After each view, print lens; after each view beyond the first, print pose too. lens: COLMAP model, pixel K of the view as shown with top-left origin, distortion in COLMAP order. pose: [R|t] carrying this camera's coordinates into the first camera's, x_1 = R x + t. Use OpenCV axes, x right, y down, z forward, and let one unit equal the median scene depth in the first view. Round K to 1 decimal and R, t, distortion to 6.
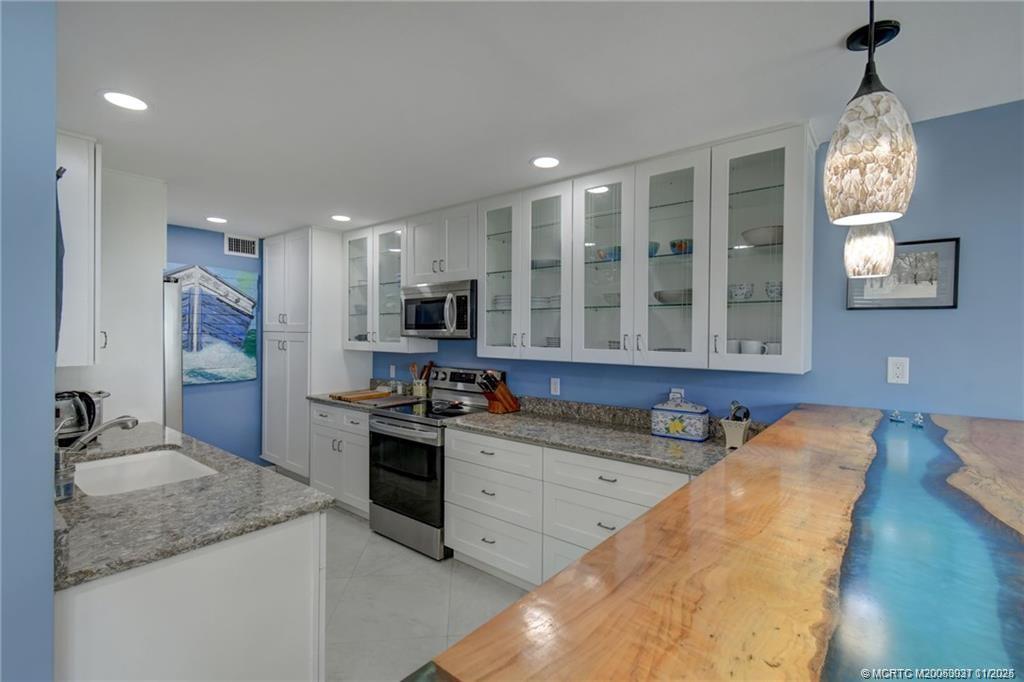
lens RADIAL K [[455.1, 0, 507.7], [0, 455.1, 336.8], [0, 0, 1]] dist [0.002979, -0.001212]
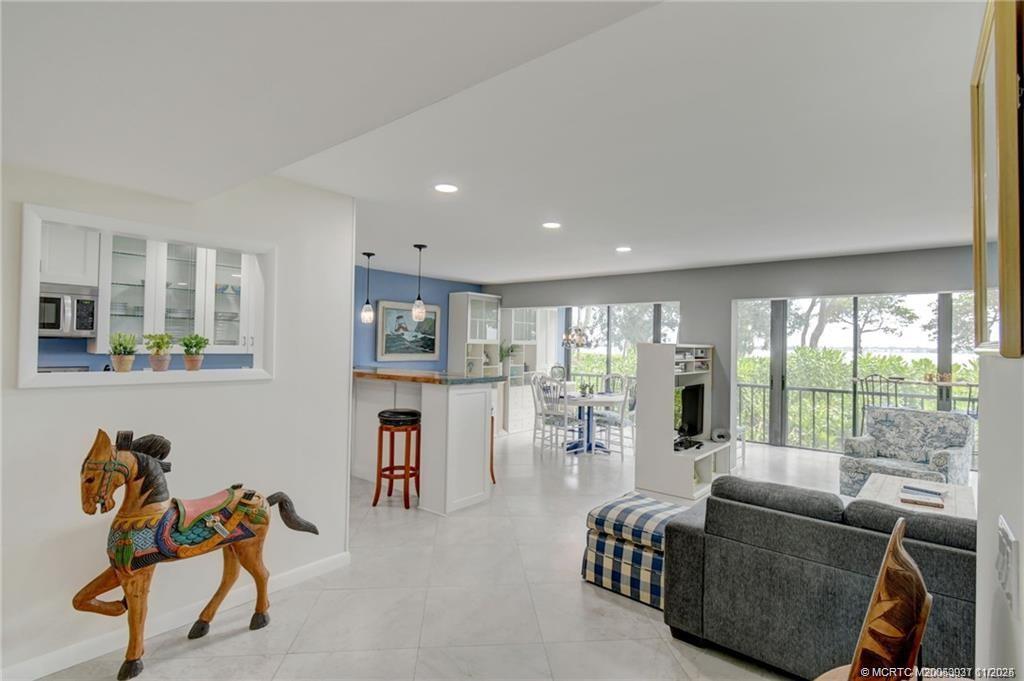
lens RADIAL K [[498.3, 0, 512.3], [0, 498.3, 338.2], [0, 0, 1]] dist [-0.004053, -0.001231]
pose [[0.025424, 0.000755, 0.999676, -1.355161], [-0.015150, 0.999885, -0.000370, -0.012755], [-0.999562, -0.015135, 0.025433, -0.100091]]
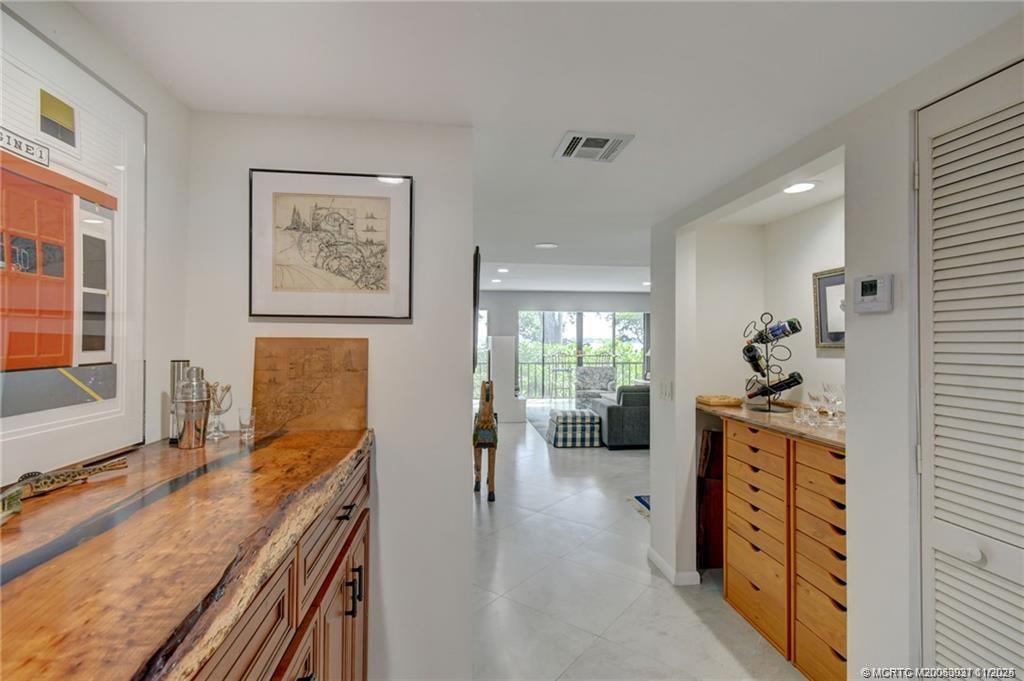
lens RADIAL K [[485.5, 0, 512.2], [0, 485.5, 339.6], [0, 0, 1]] dist [0.000053, 0.000000]
pose [[-0.704450, -0.009276, 0.709693, -1.687695], [-0.007310, 0.999956, 0.005814, -0.003358], [-0.709716, -0.001093, -0.704487, 1.353357]]
